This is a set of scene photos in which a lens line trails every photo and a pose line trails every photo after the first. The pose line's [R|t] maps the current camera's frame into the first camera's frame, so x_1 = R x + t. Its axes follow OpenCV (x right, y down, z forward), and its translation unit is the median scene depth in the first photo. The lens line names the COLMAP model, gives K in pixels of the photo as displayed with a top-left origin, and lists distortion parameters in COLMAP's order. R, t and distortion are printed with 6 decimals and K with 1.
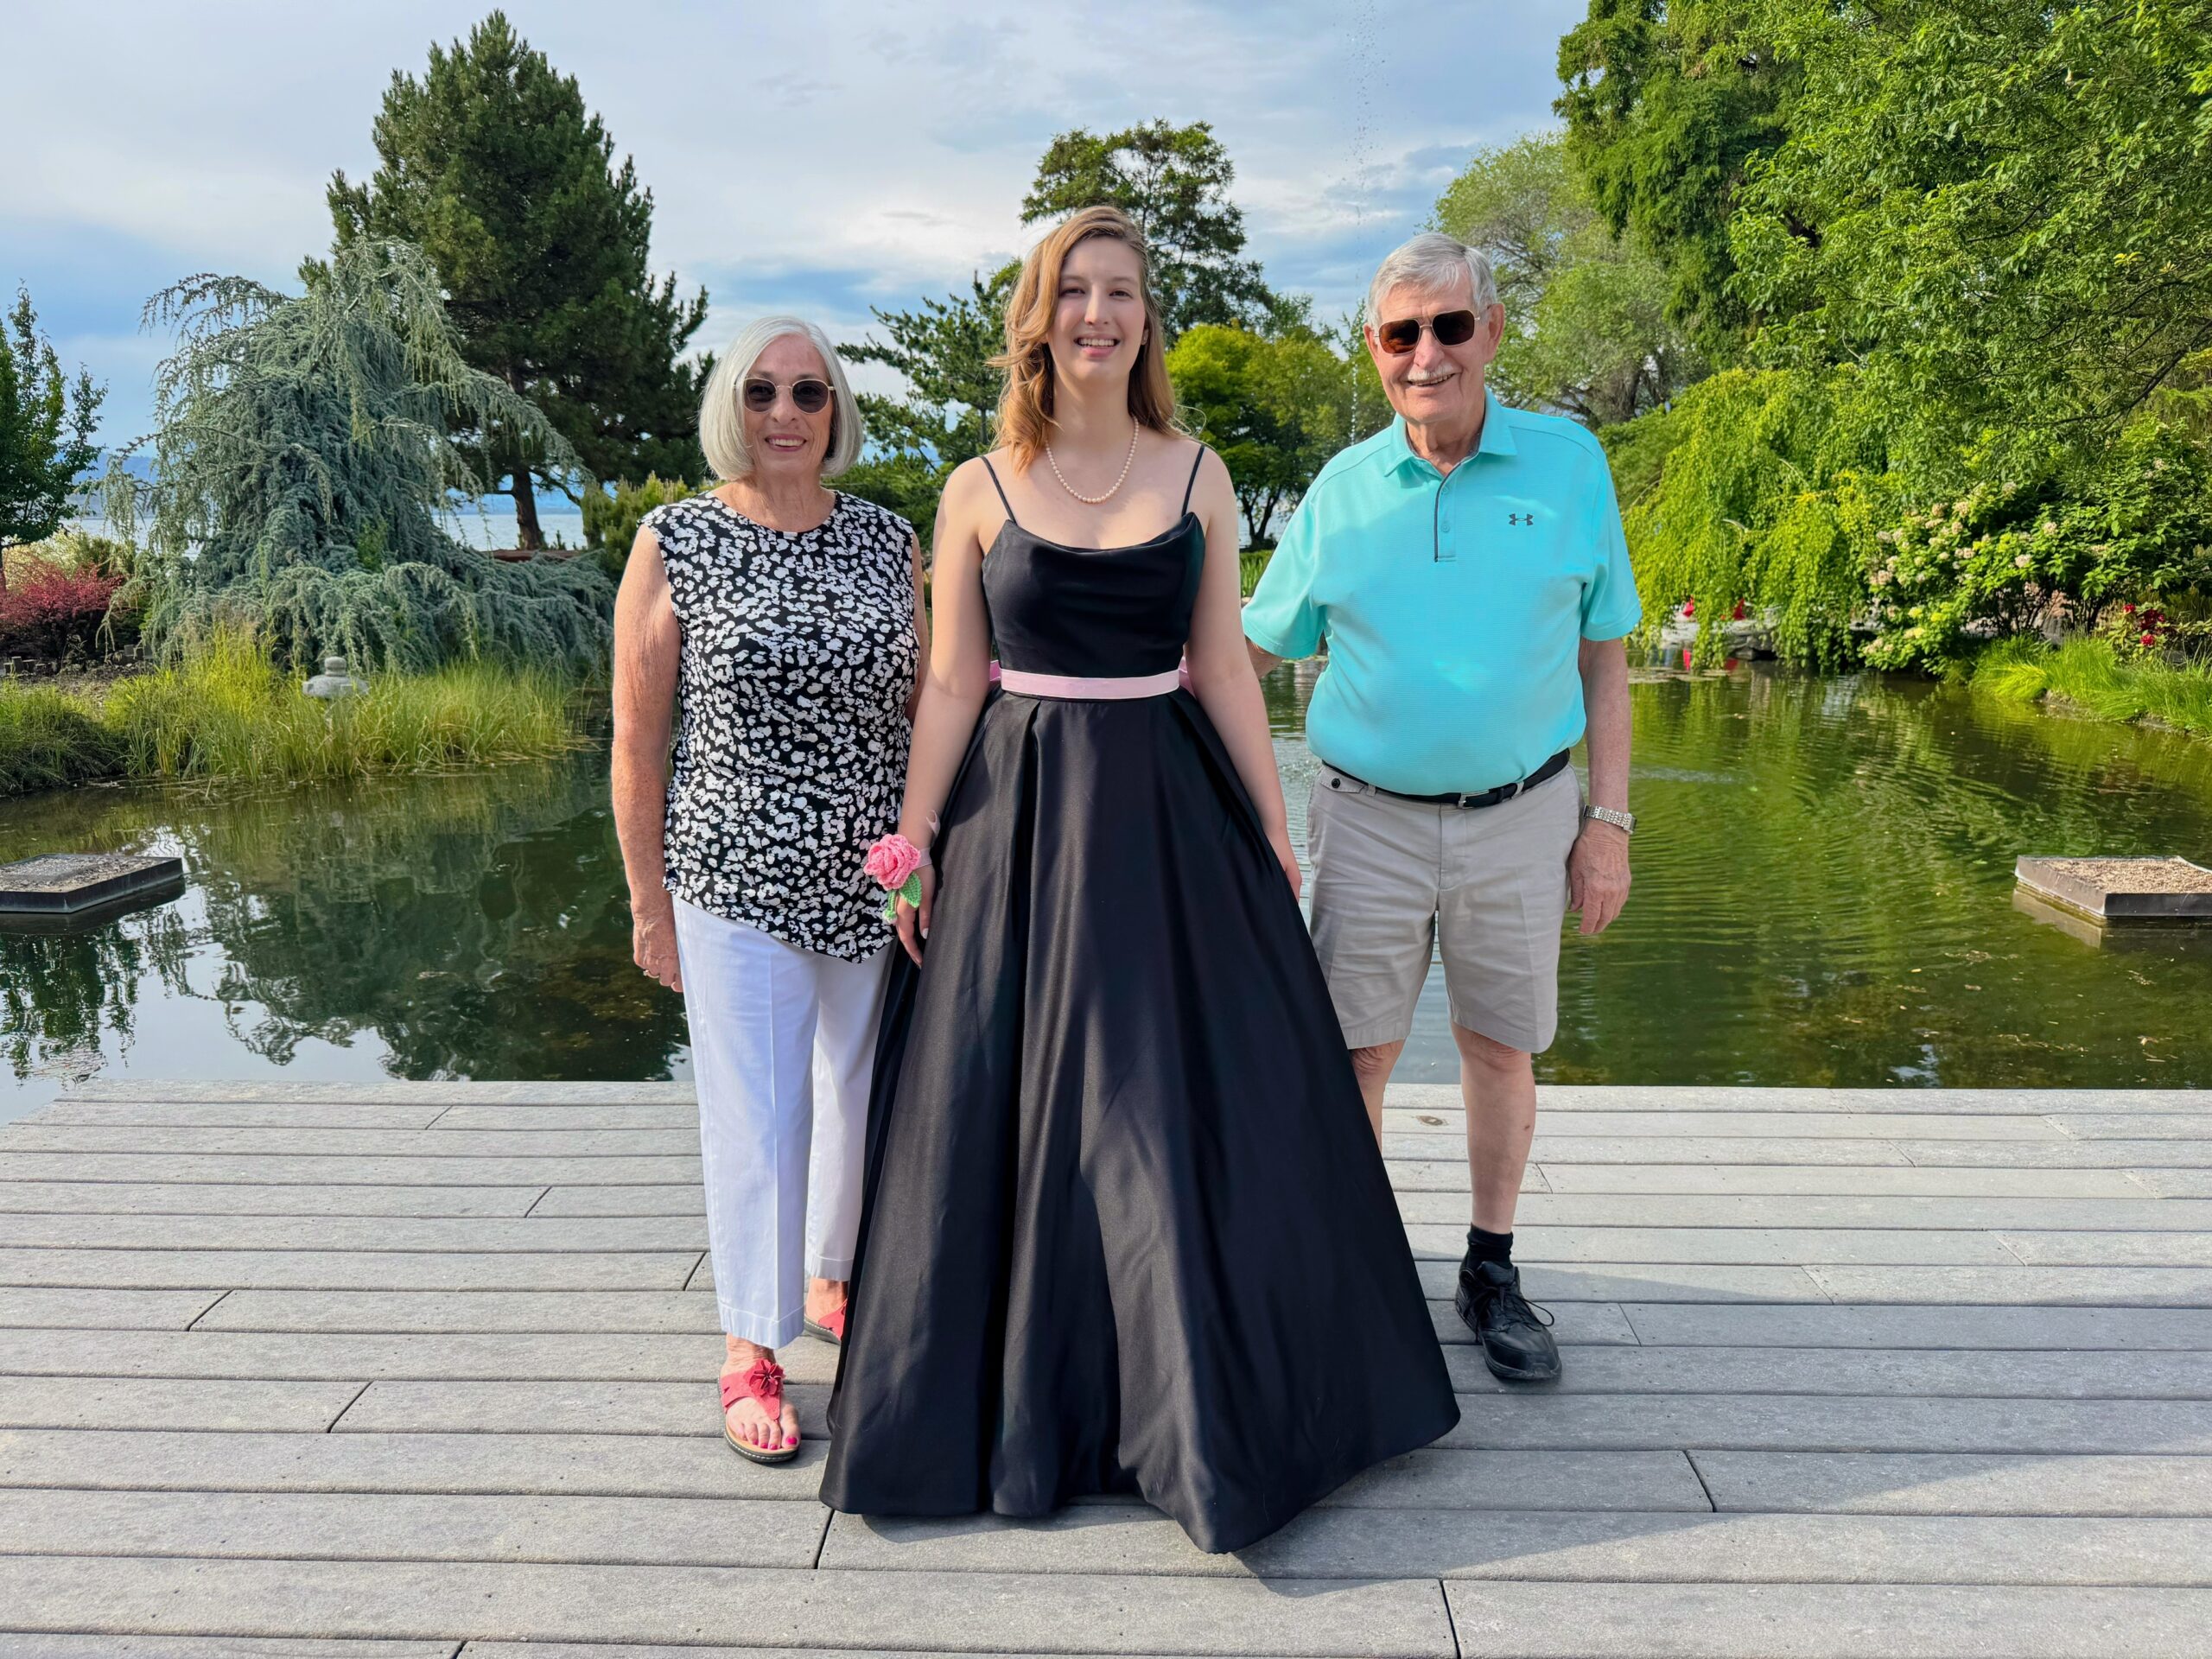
lens RADIAL K [[1573.0, 0, 1115.5], [0, 1573.0, 823.2], [0, 0, 1]] dist [0.013784, -0.026185]
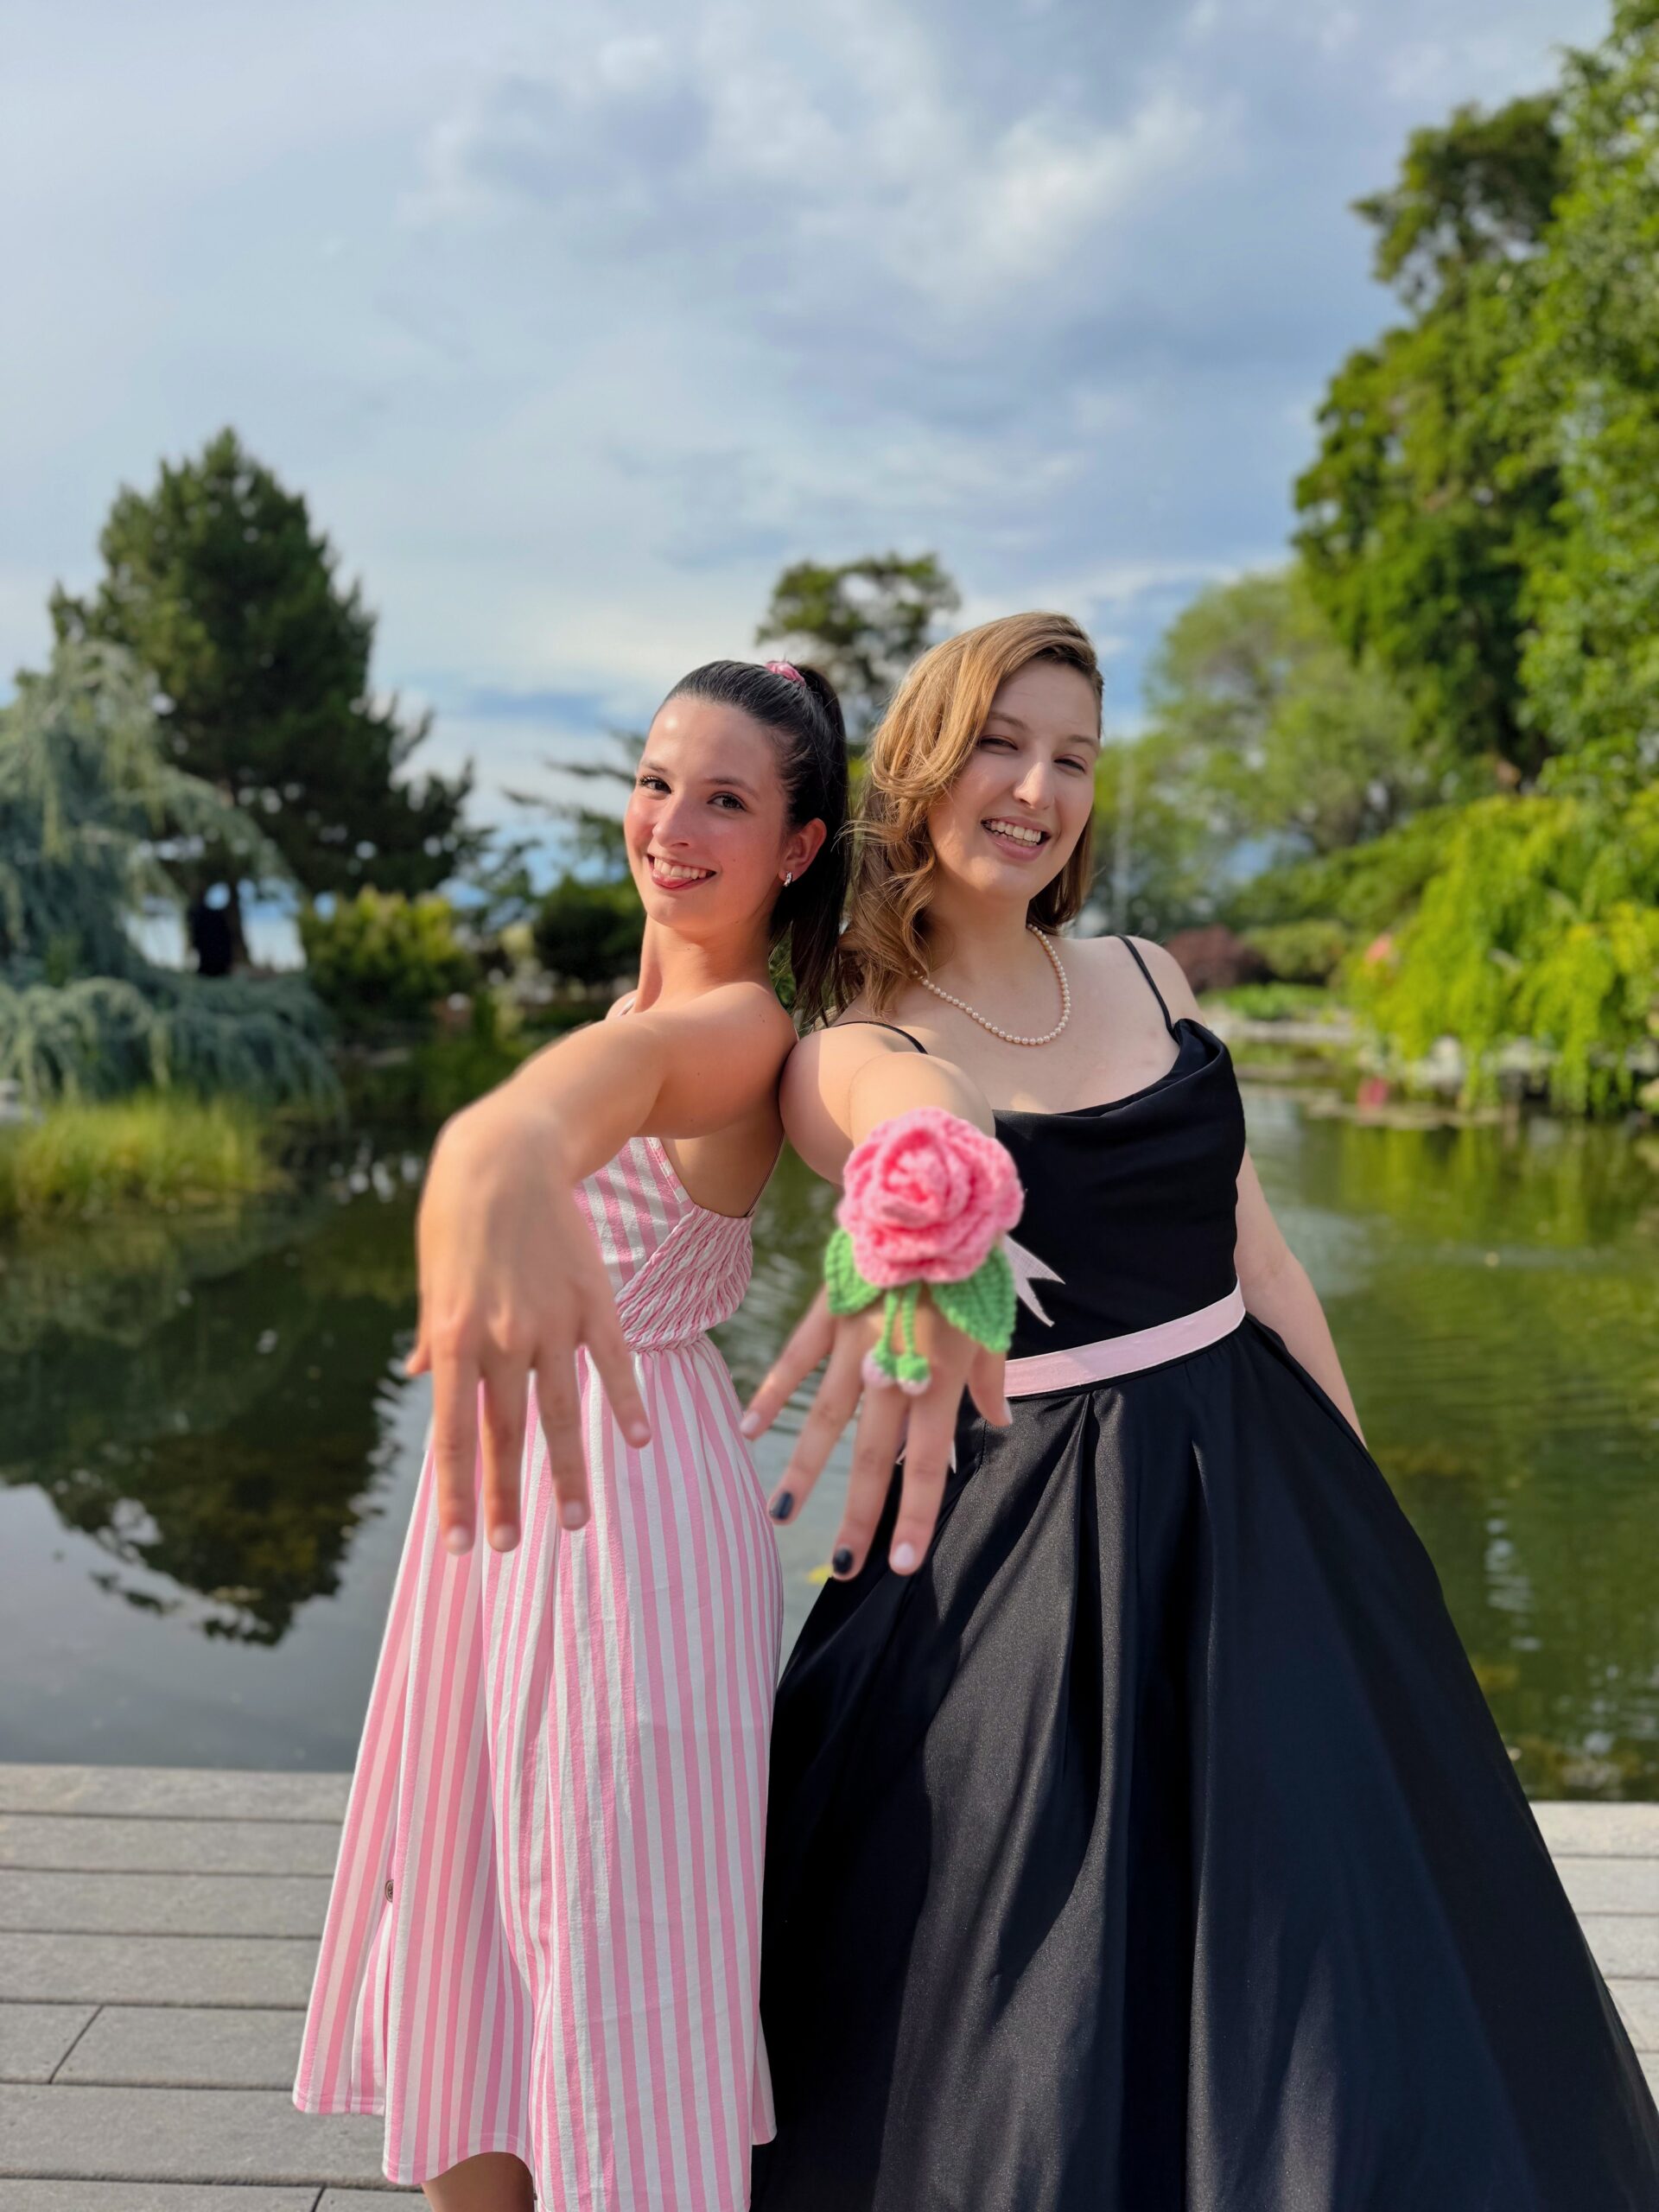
lens RADIAL K [[1573.0, 0, 830.9], [0, 1573.0, 1097.9], [0, 0, 1]] dist [0.013784, -0.026185]
pose [[0.999881, 0.015424, 0.000848, -0.012222], [-0.015292, 0.996066, -0.087290, -0.018410], [-0.002191, 0.087267, 0.996183, 0.062699]]
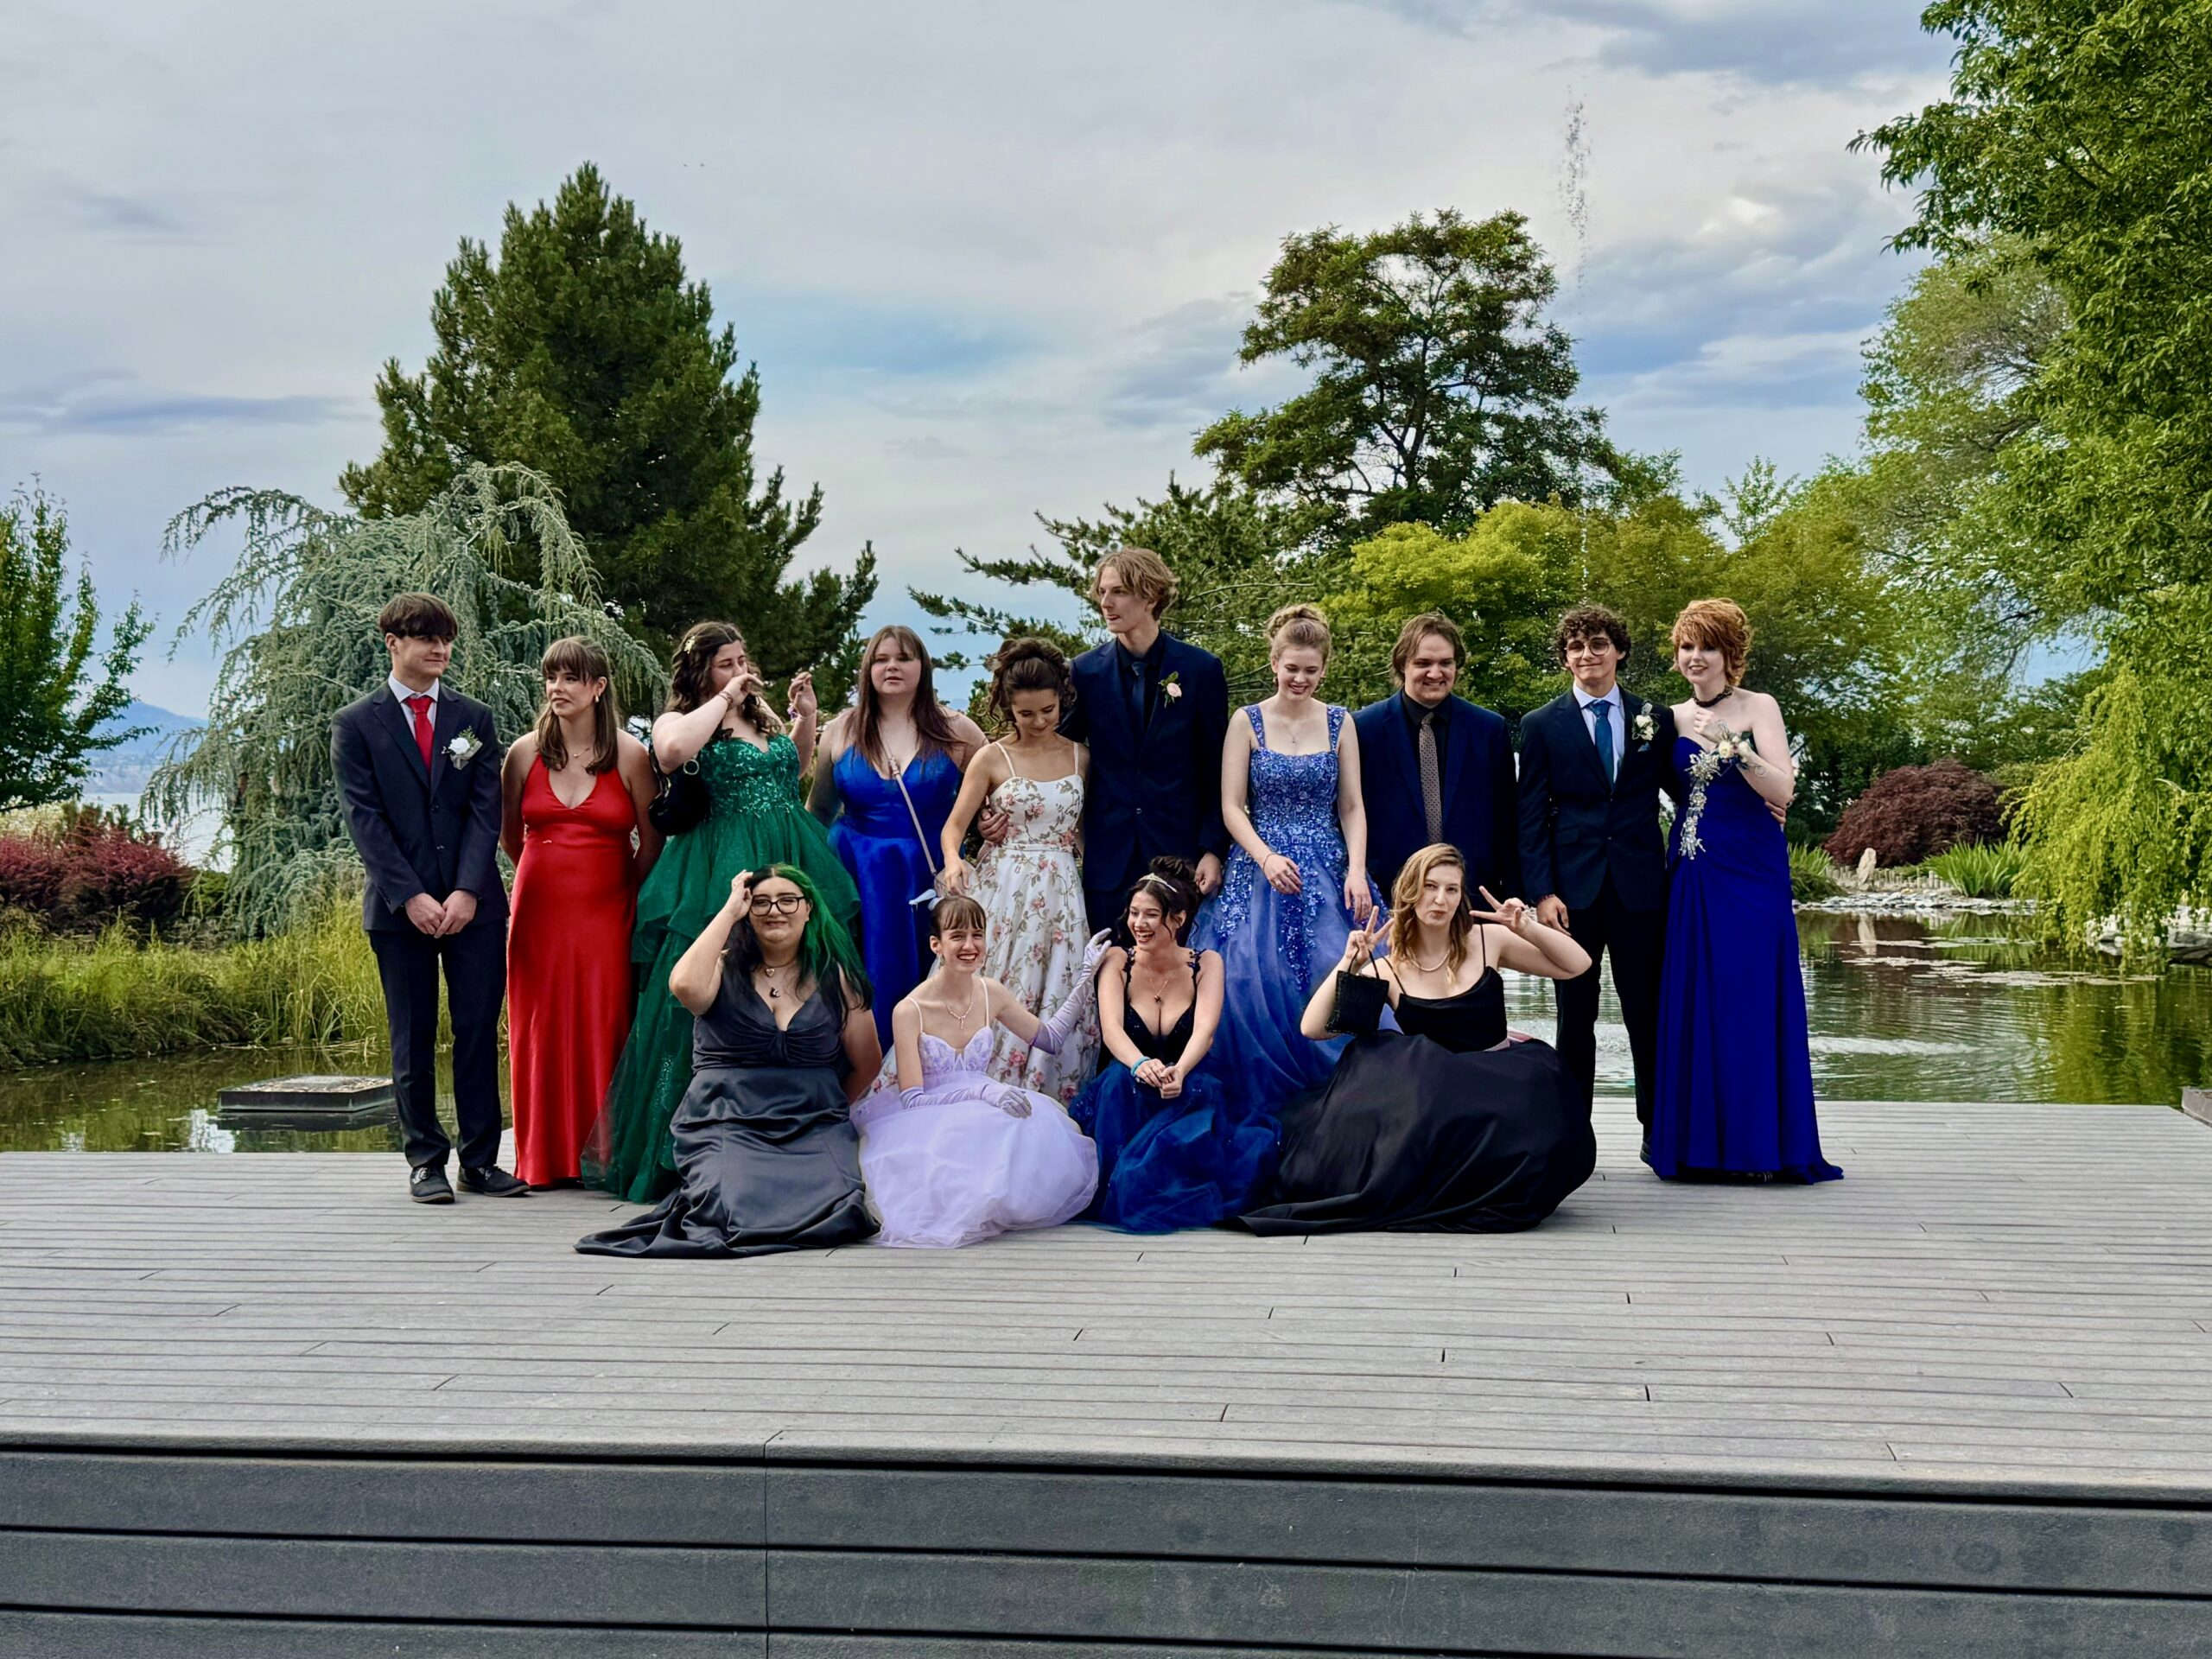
lens RADIAL K [[2920.2, 0, 1106.9], [0, 2920.2, 818.0], [0, 0, 1]] dist [0.047117, 0.000000]
pose [[0.994156, 0.000052, -0.107950, 0.041593], [-0.019802, 0.983120, -0.181889, 0.098866], [0.106119, 0.182964, 0.977376, -0.456150]]
